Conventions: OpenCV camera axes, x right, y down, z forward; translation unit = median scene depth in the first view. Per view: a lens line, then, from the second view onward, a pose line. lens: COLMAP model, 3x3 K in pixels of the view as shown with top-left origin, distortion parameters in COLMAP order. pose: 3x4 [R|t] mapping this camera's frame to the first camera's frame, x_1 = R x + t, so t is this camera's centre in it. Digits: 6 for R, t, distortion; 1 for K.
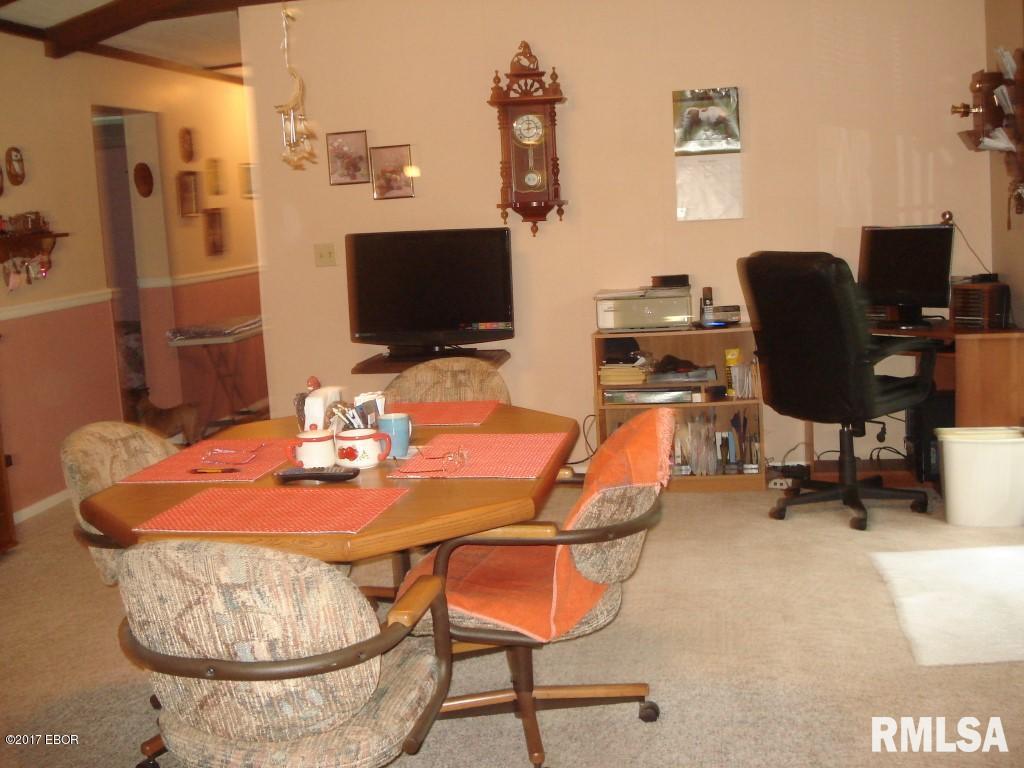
lens RADIAL K [[1154.9, 0, 512.9], [0, 1154.9, 376.8], [0, 0, 1]] dist [-0.075093, -0.062349]
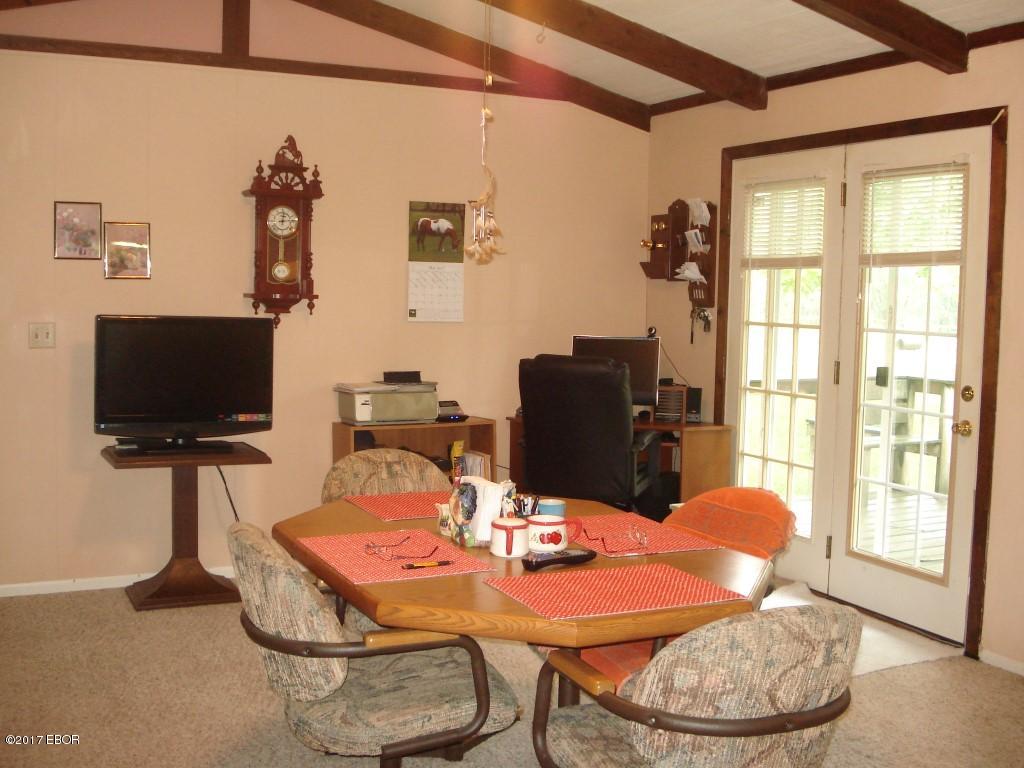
lens RADIAL K [[1154.9, 0, 512.9], [0, 1154.9, 376.8], [0, 0, 1]] dist [-0.075093, -0.062349]
pose [[0.804918, 0.029108, 0.592672, -0.417982], [0.019504, 0.996959, -0.075451, -0.000785], [-0.593066, 0.072291, 0.801902, 0.087650]]
